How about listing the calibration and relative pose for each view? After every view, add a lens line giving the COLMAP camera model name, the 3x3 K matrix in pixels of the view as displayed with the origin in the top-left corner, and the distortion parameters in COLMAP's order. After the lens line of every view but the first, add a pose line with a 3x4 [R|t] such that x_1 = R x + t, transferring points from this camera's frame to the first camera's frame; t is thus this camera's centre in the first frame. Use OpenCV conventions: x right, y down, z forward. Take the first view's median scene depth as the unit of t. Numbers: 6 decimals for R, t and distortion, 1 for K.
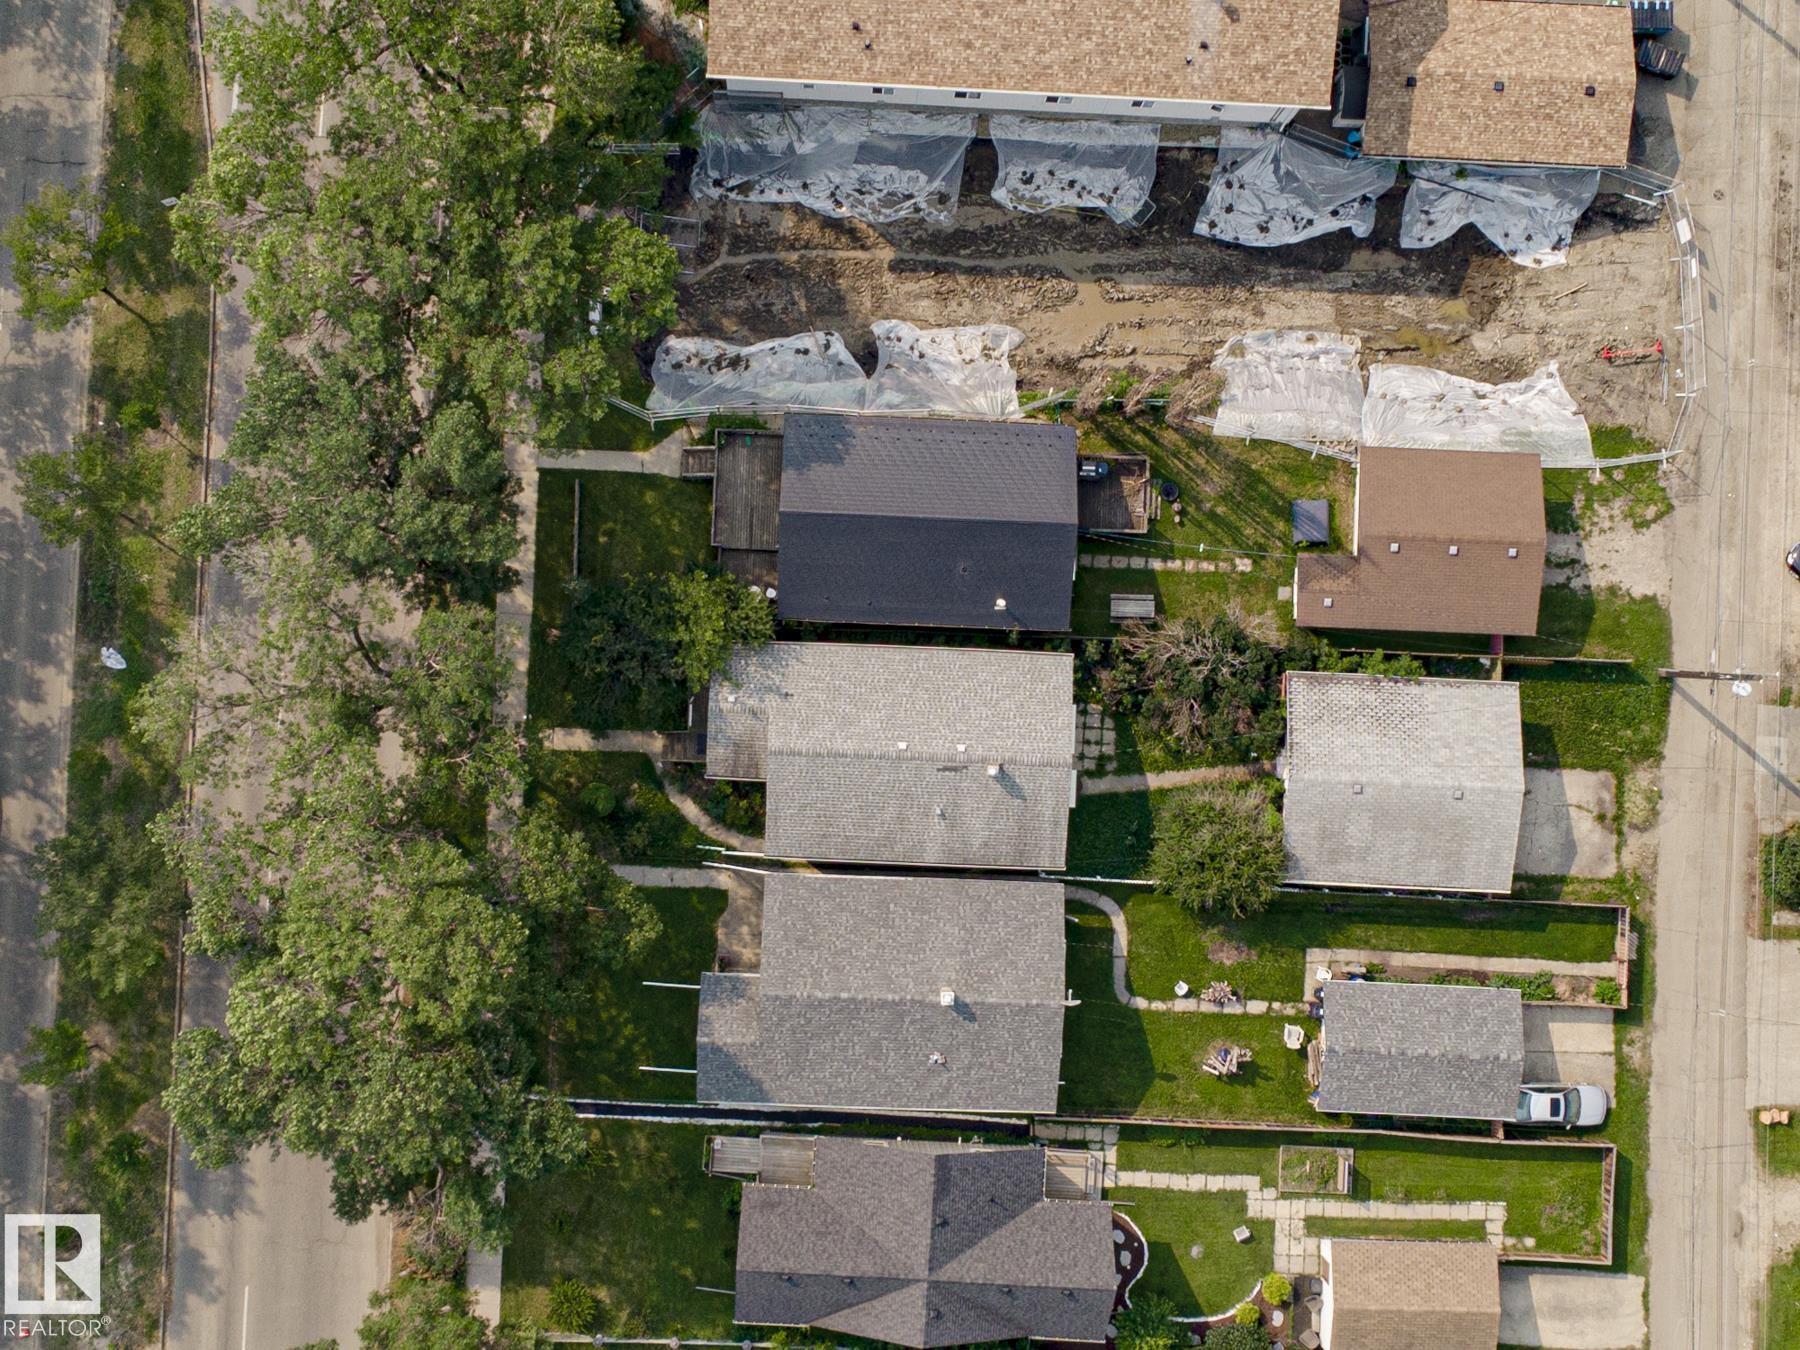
lens RADIAL K [[2614.3, 0, 875.1], [0, 2614.3, 661.0], [0, 0, 1]] dist [-0.061869, 0.260723]
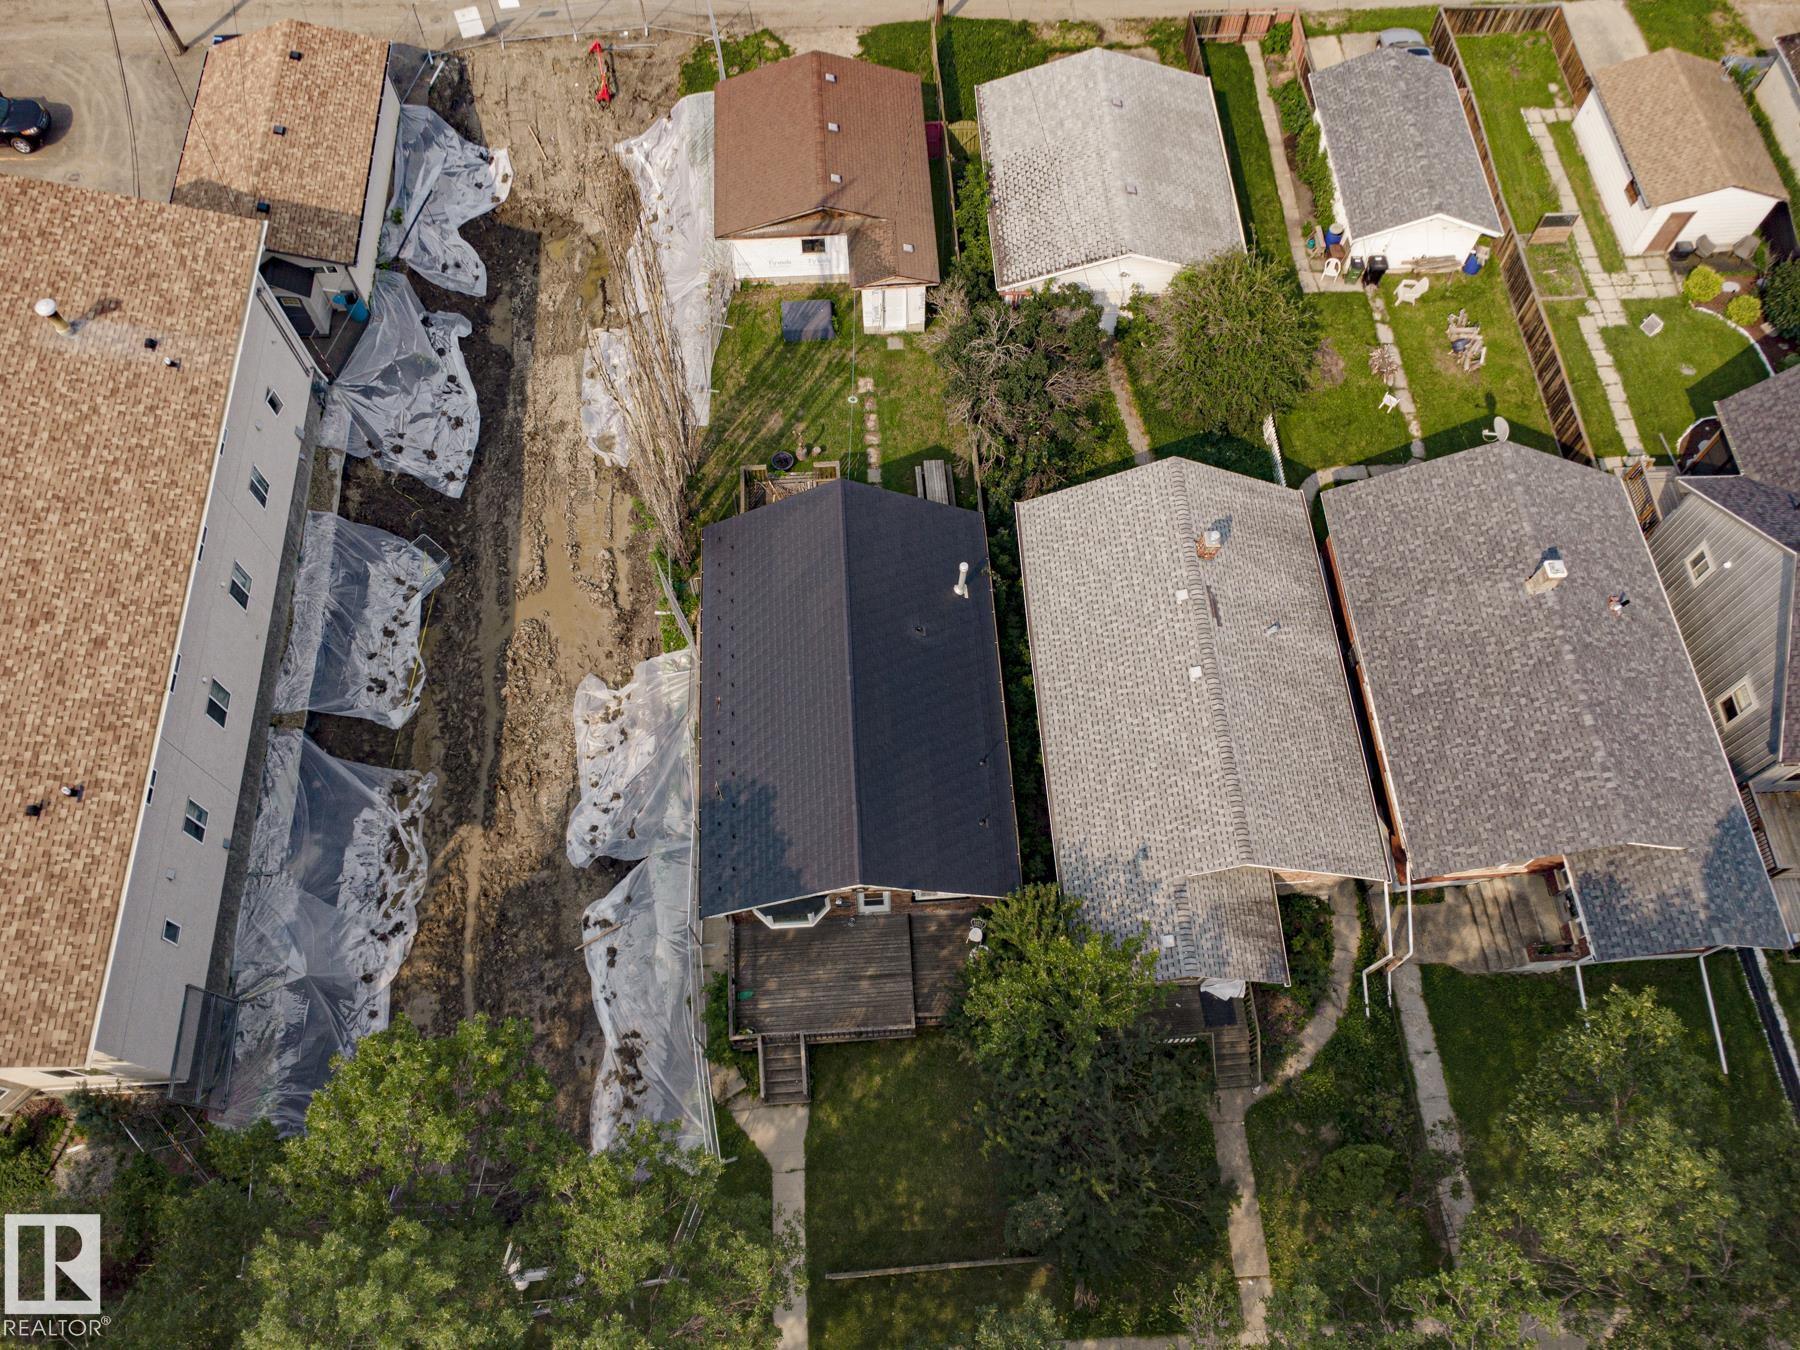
lens RADIAL K [[1307.6, 0, 902.2], [0, 1307.6, 672.4], [0, 0, 1]] dist [0.011293, -0.009425]
pose [[-0.100488, -0.904227, 0.415060, -0.112217], [0.994267, -0.075942, 0.075274, -0.062549], [-0.036544, 0.420245, 0.906675, 0.654477]]
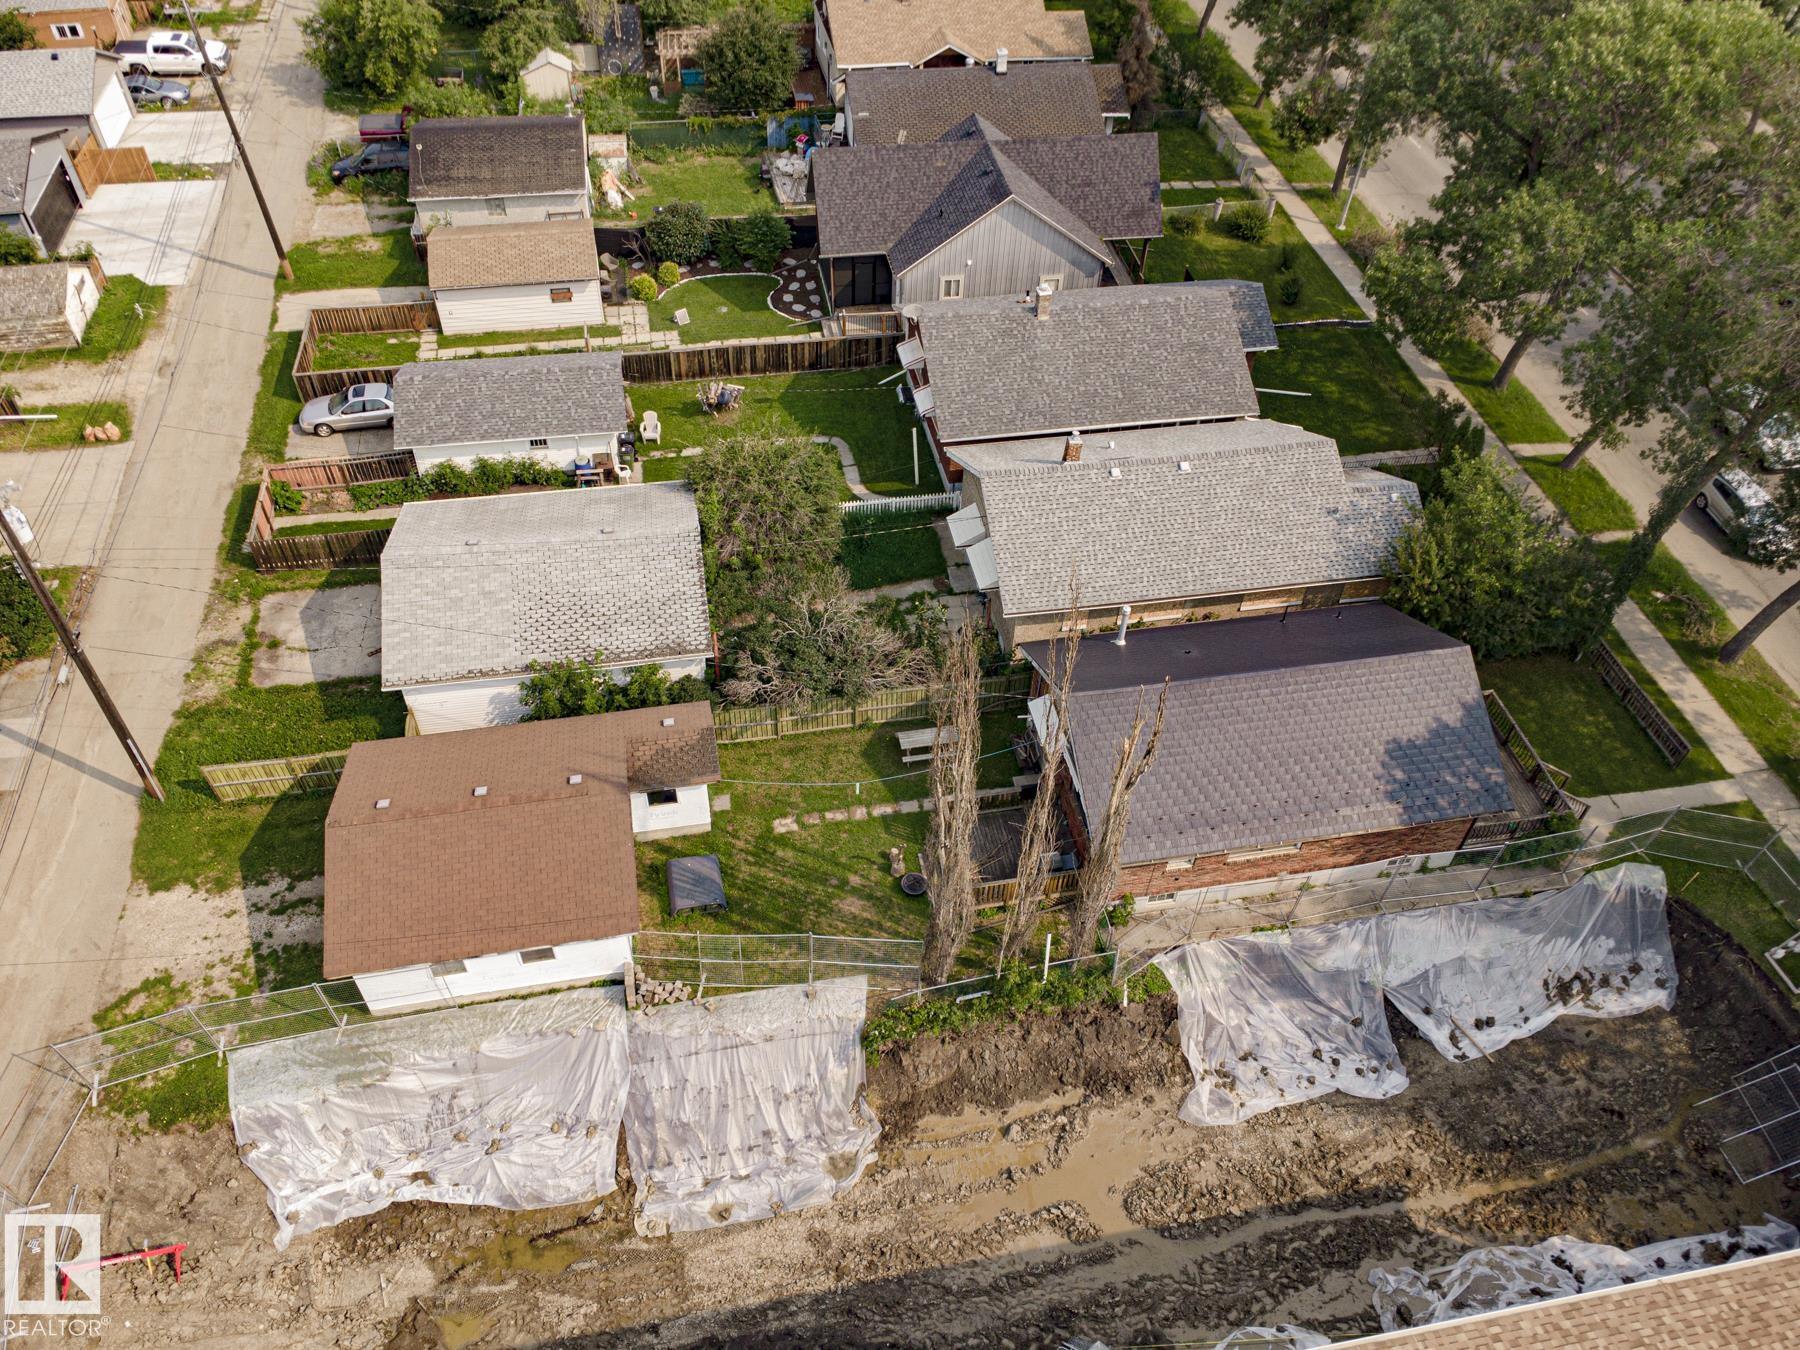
lens RADIAL K [[1307.6, 0, 902.2], [0, 1307.6, 672.4], [0, 0, 1]] dist [0.011293, -0.009425]
pose [[-0.972277, 0.127416, -0.196066, 0.171969], [-0.228862, -0.690479, 0.686193, -0.253865], [-0.047947, 0.712042, 0.700498, 0.713551]]
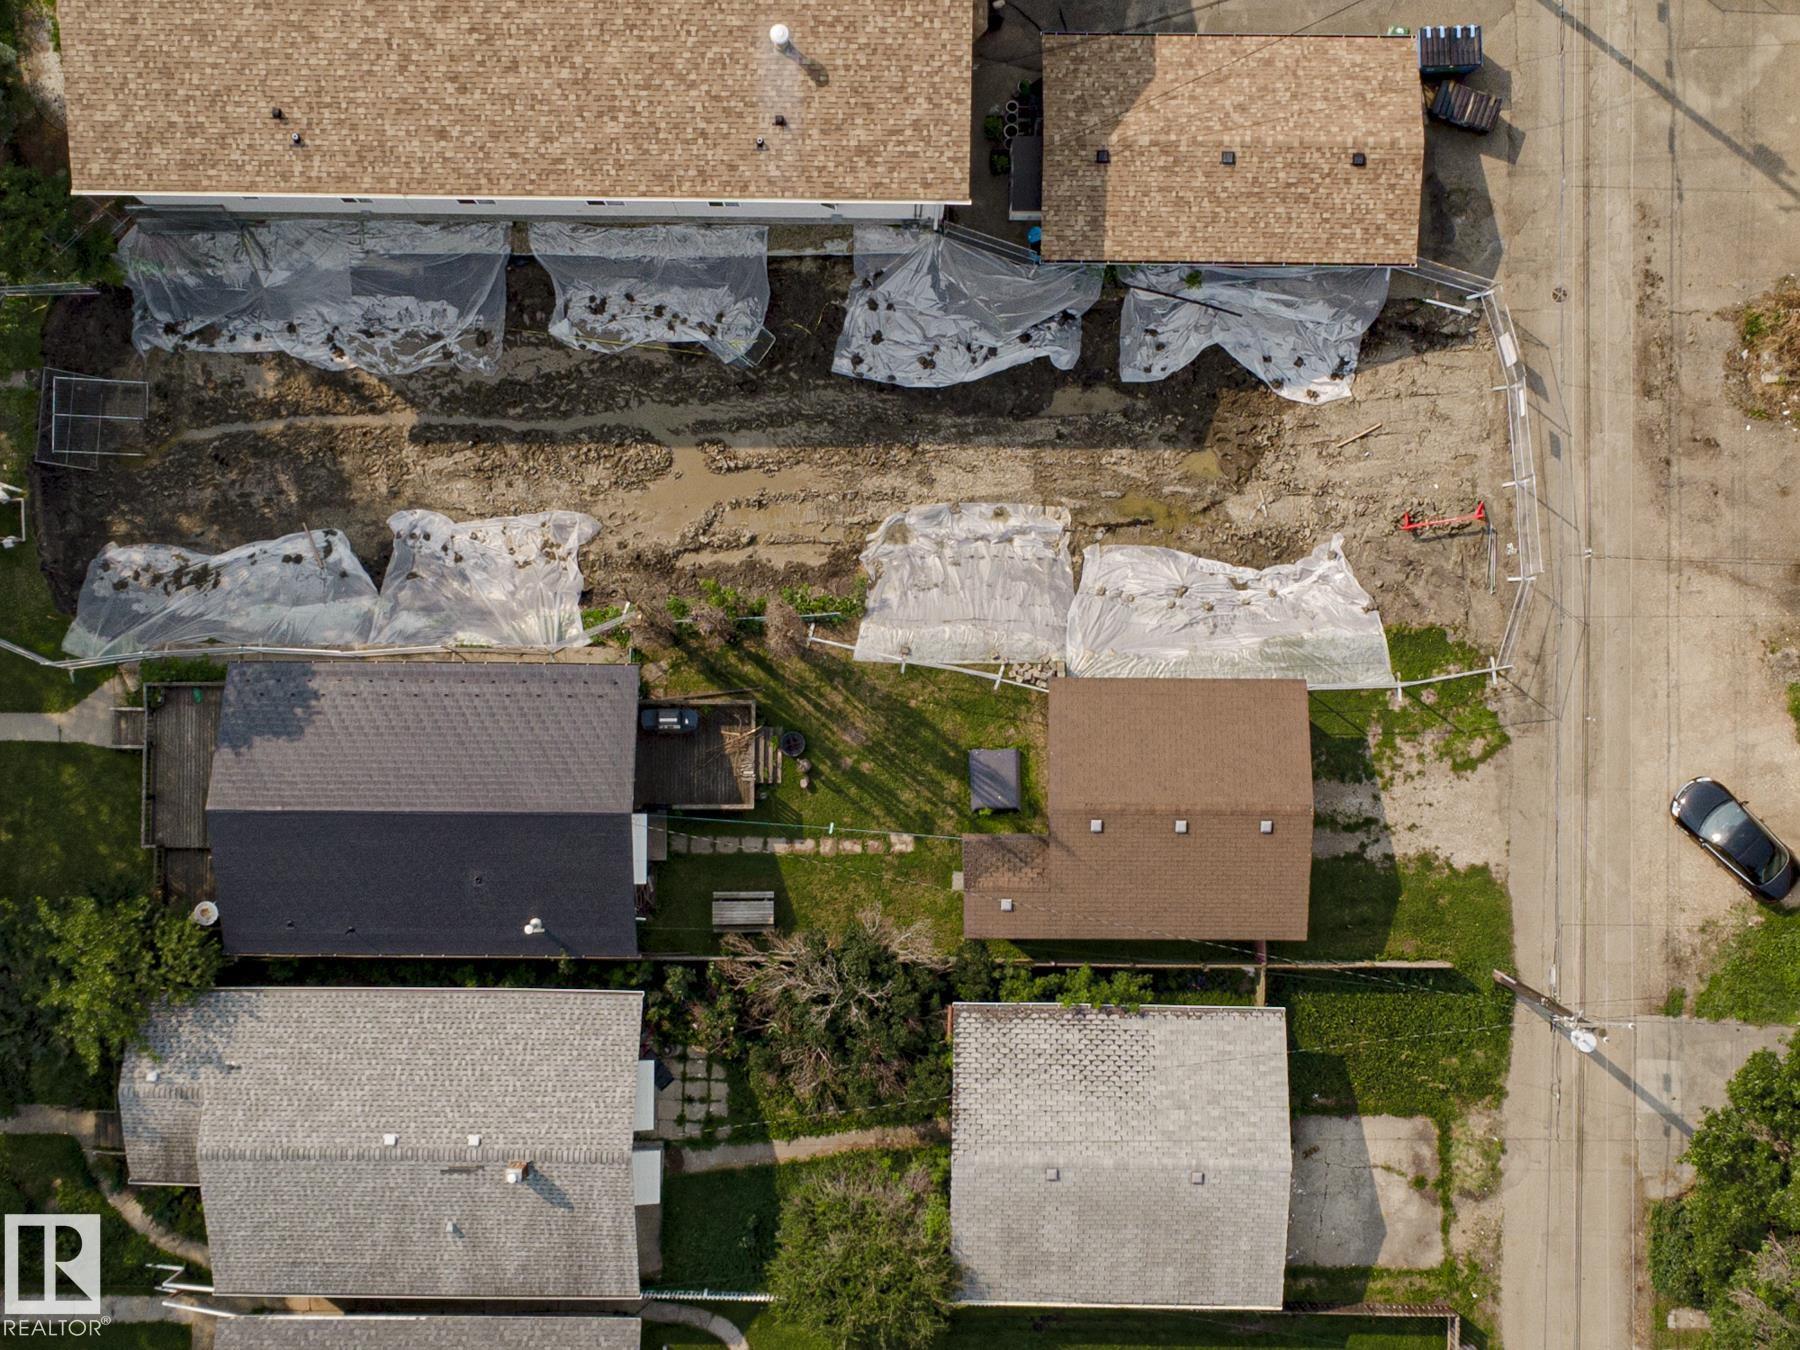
lens RADIAL K [[2600.3, 0, 898.2], [0, 2600.3, 657.0], [0, 0, 1]] dist [-0.081340, 0.463609]
pose [[0.999242, -0.034338, -0.018318, 0.152585], [0.034267, 0.999404, -0.004153, -0.083120], [0.018450, 0.003522, 0.999824, 0.288588]]
